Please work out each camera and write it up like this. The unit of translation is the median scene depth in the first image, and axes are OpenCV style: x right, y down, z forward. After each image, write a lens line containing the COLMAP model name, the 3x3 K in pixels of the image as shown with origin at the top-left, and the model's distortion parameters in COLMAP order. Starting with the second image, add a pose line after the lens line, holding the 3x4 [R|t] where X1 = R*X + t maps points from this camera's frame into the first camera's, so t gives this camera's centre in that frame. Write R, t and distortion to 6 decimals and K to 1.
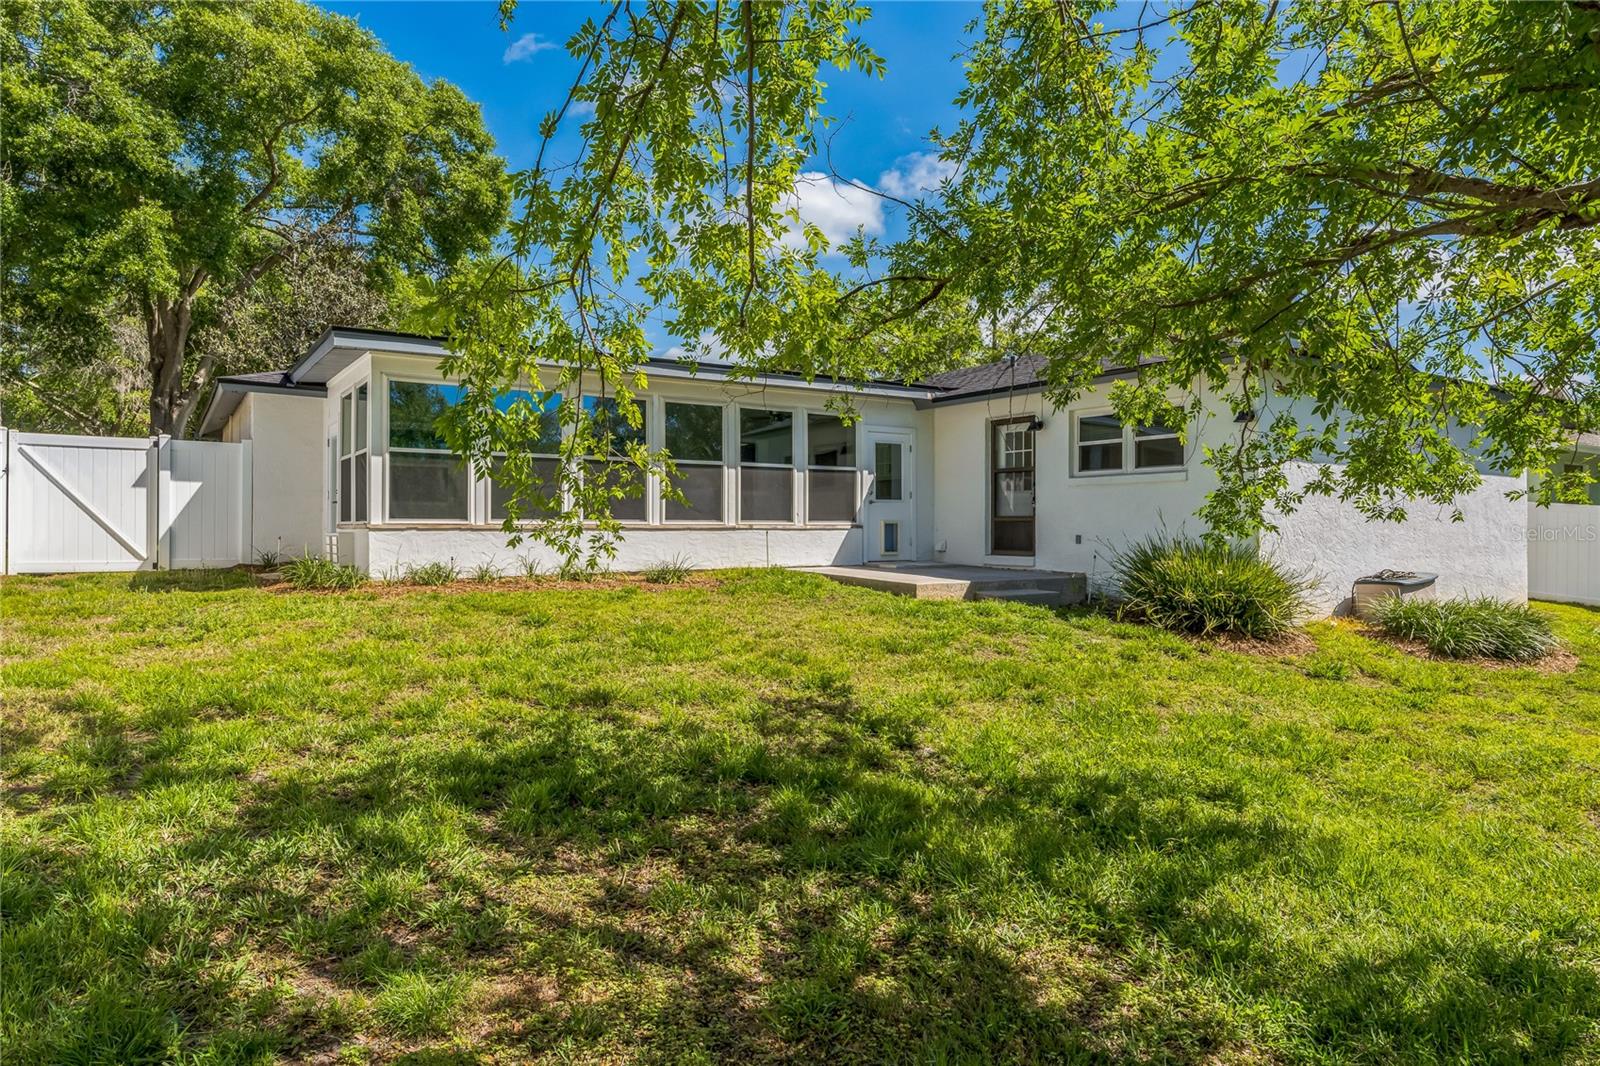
lens RADIAL K [[965.1, 0, 801.4], [0, 965.1, 528.0], [0, 0, 1]] dist [-0.001864, -0.001135]
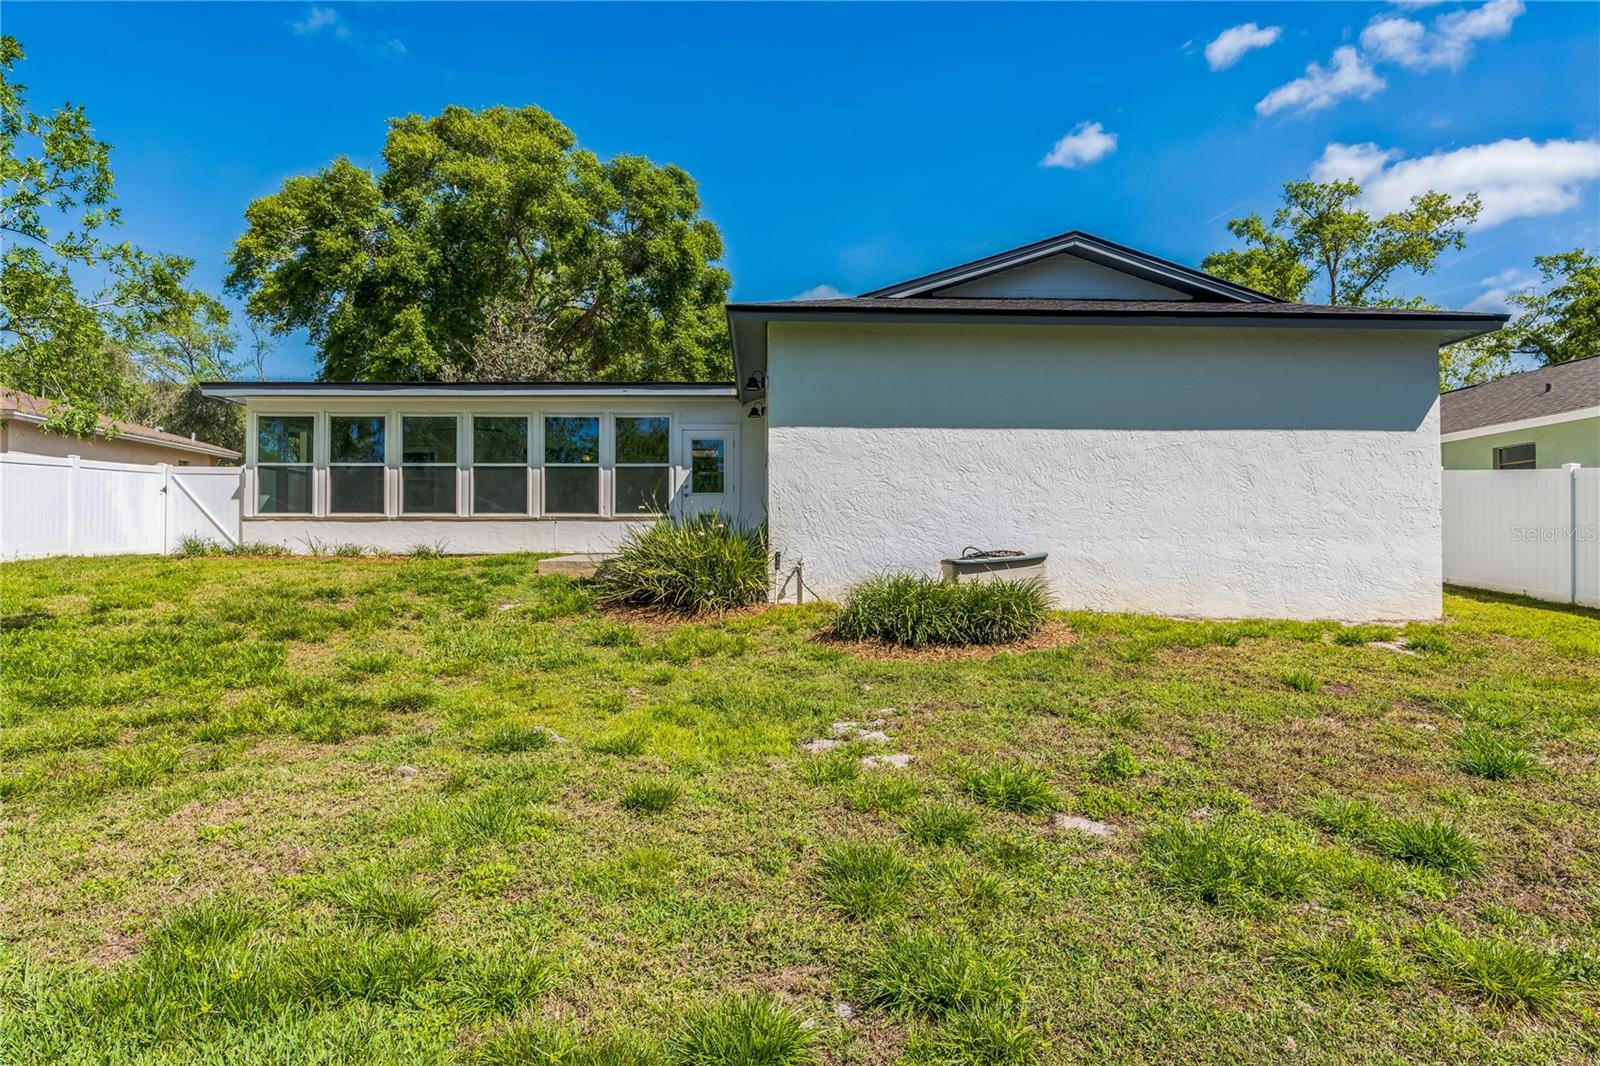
lens RADIAL K [[965.1, 0, 800.2], [0, 965.1, 541.1], [0, 0, 1]] dist [-0.001864, -0.001135]
pose [[0.837375, -0.006665, -0.546588, 0.752890], [0.001319, 0.999947, -0.010174, 0.035238], [0.546627, 0.007798, 0.837340, 0.162254]]
